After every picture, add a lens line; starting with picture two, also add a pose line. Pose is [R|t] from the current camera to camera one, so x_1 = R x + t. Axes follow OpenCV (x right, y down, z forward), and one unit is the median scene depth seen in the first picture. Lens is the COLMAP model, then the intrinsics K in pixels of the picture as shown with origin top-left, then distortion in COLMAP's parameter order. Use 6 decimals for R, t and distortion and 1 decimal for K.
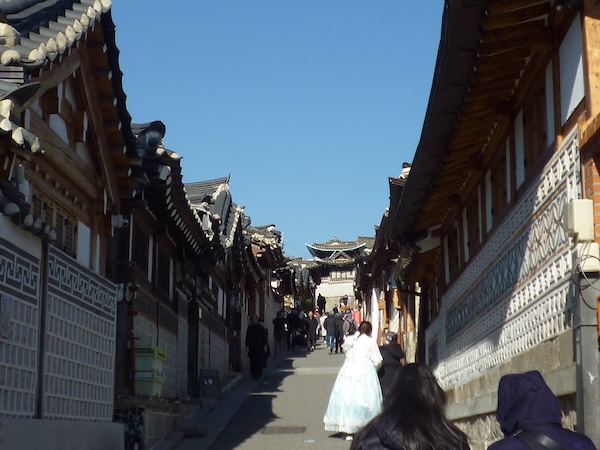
lens RADIAL K [[1139.8, 0, 300.1], [0, 1139.8, 225.3], [0, 0, 1]] dist [0.011126, 0.000000]
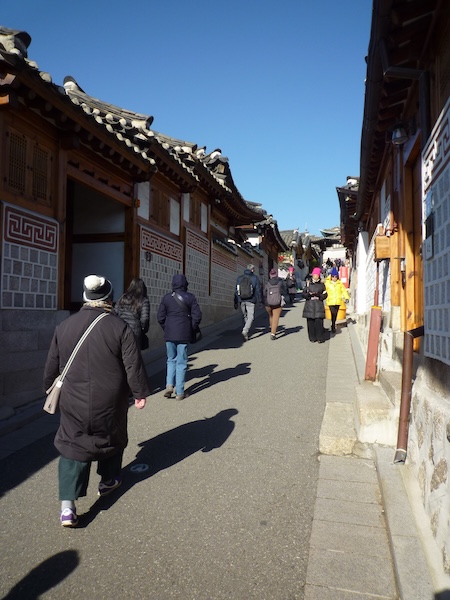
lens RADIAL K [[444.2, 0, 225.2], [0, 444.2, 300.5], [0, 0, 1]] dist [-0.002147, -0.010439]
pose [[0.974646, 0.002322, -0.223740, 0.038349], [0.030809, 0.989029, 0.144474, 0.046678], [0.221621, -0.147704, 0.963882, 0.607562]]
